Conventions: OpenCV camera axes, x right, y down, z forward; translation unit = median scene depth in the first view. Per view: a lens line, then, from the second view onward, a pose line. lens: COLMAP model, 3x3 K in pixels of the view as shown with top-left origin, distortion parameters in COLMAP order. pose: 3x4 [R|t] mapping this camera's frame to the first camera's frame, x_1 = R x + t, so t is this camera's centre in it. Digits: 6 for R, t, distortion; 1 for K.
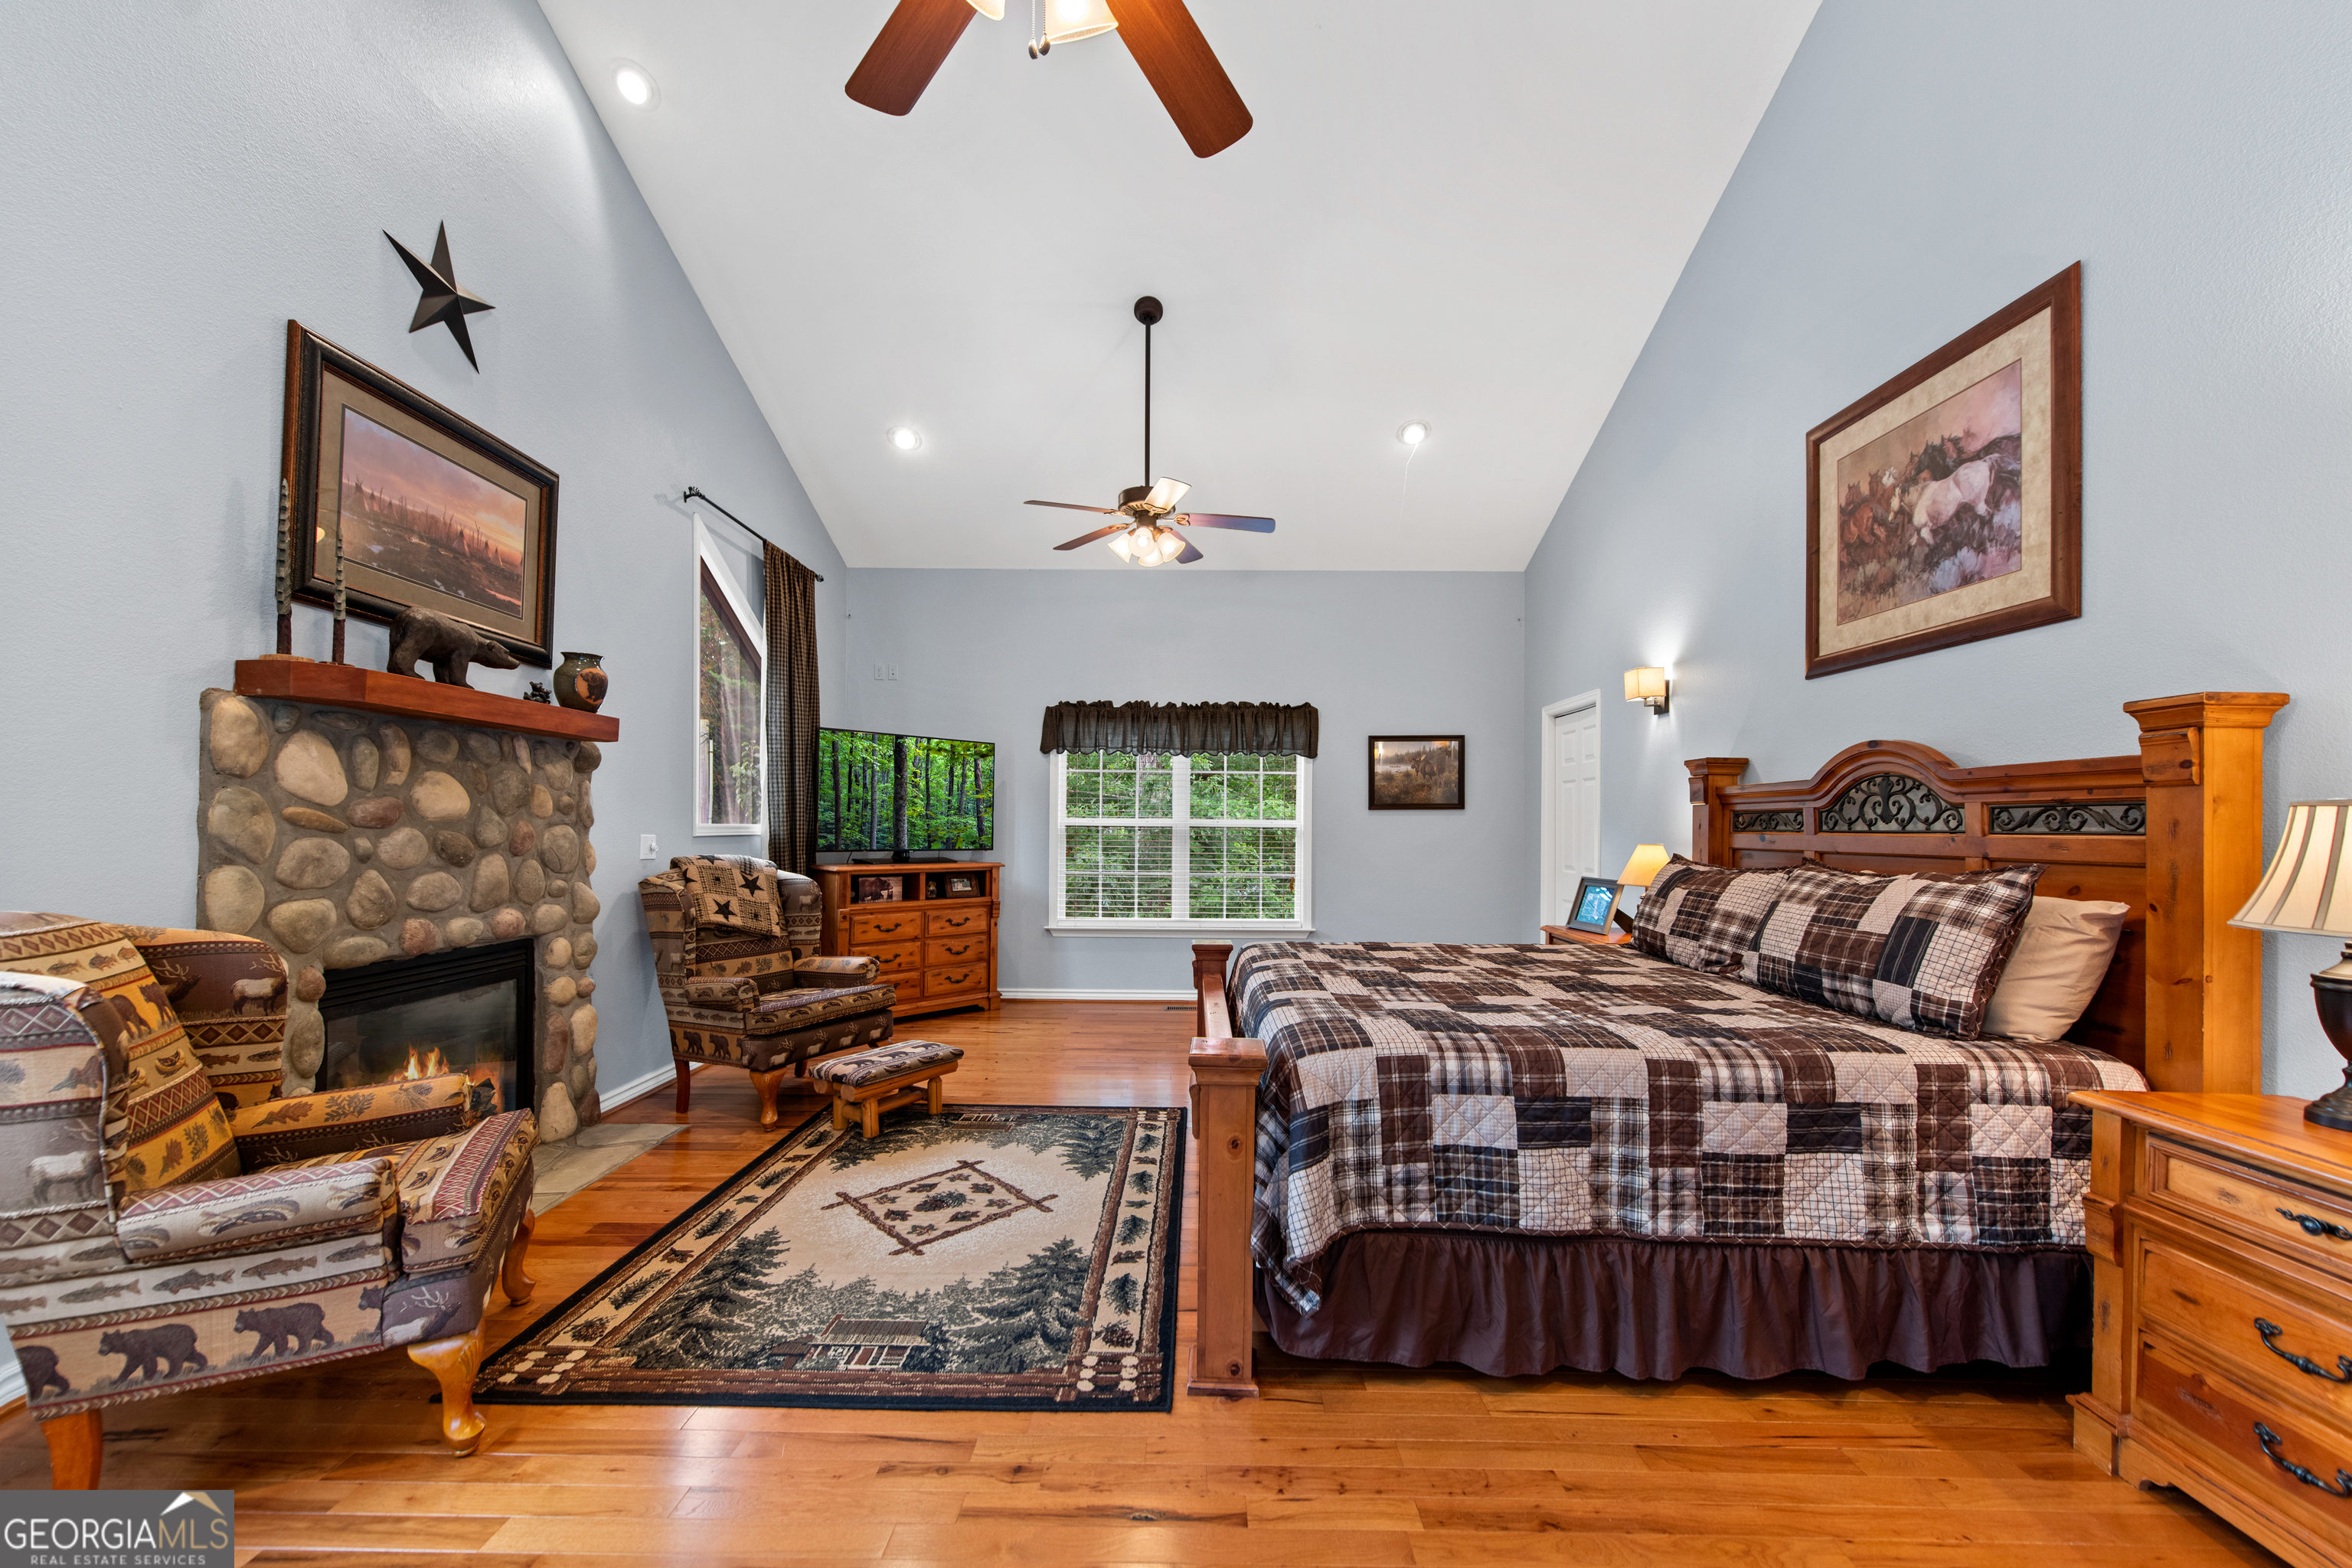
lens RADIAL K [[923.9, 0, 1183.8], [0, 923.9, 814.3], [0, 0, 1]] dist [0.015191, -0.005671]
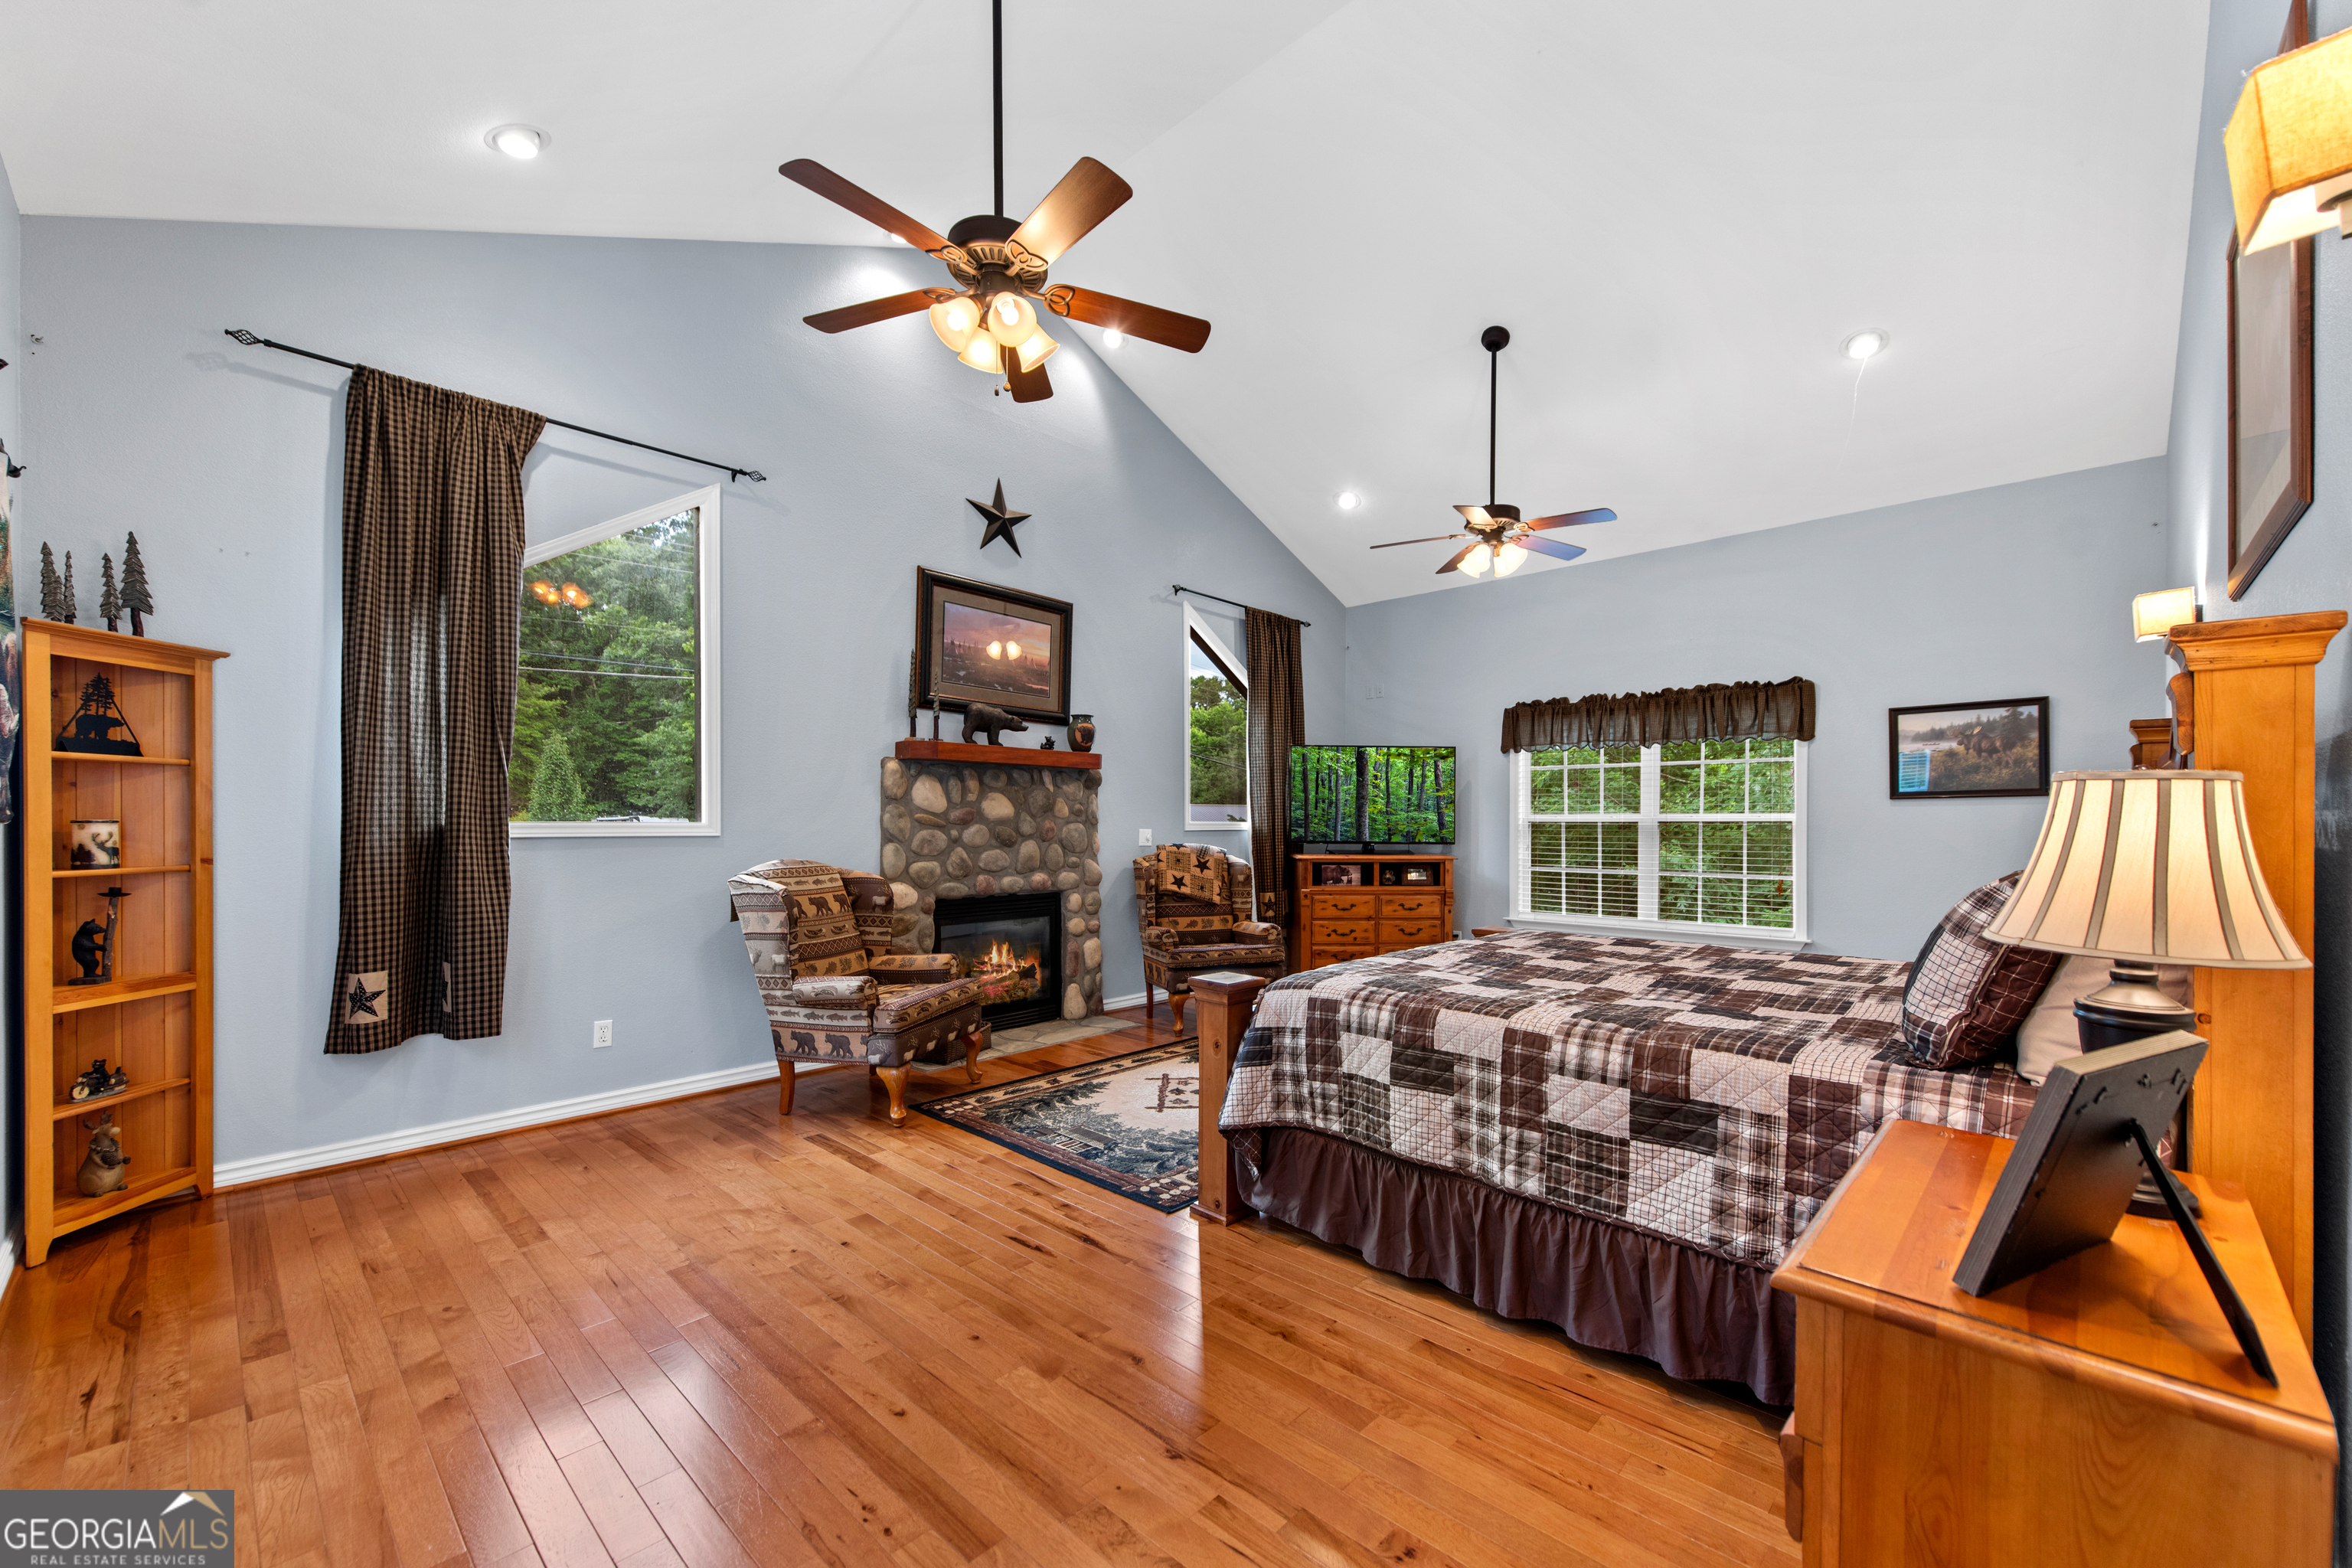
lens RADIAL K [[928.1, 0, 1198.0], [0, 928.1, 812.4], [0, 0, 1]] dist [0.012667, -0.006023]
pose [[0.737587, -0.013918, -0.675109, 0.682128], [0.013537, 0.999891, -0.005823, 0.006964], [0.675117, -0.004844, 0.737695, -0.041115]]
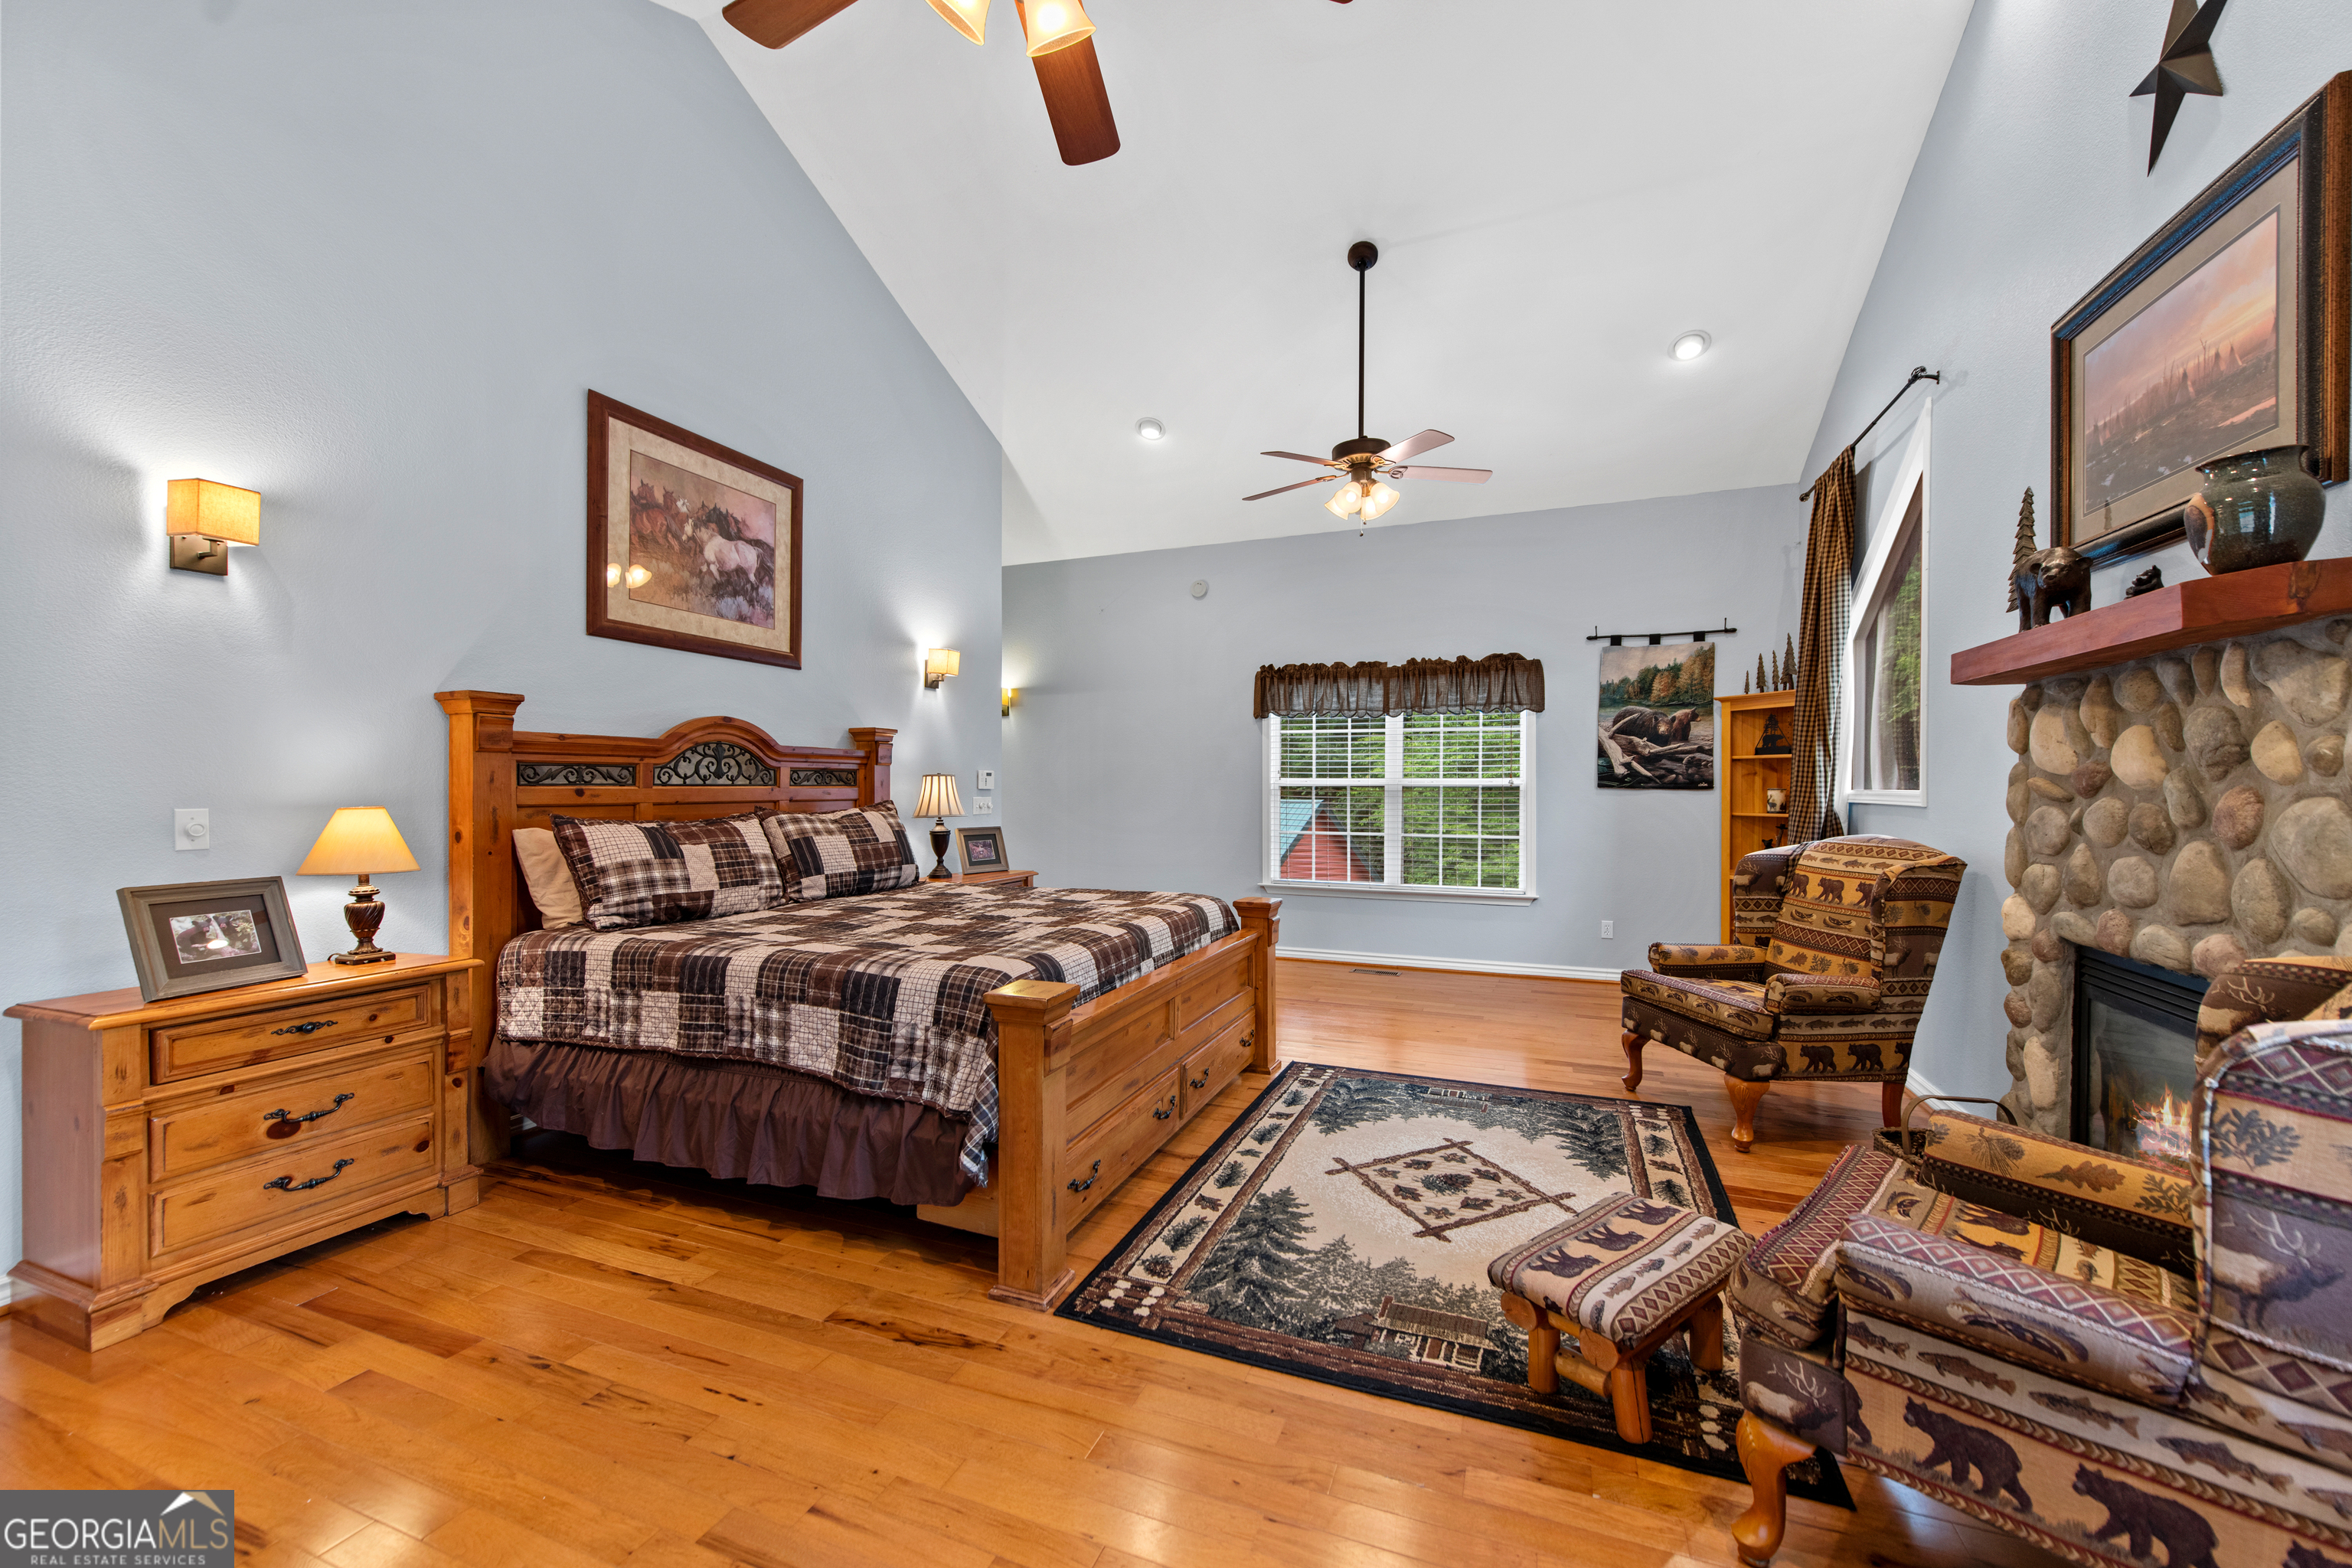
lens RADIAL K [[922.7, 0, 1180.1], [0, 922.7, 779.3], [0, 0, 1]] dist [0.018149, -0.005642]
pose [[-0.932838, -0.008192, 0.360203, -0.350541], [-0.014815, 0.999768, -0.015629, 0.022069], [-0.359991, -0.019916, -0.932743, 2.029260]]
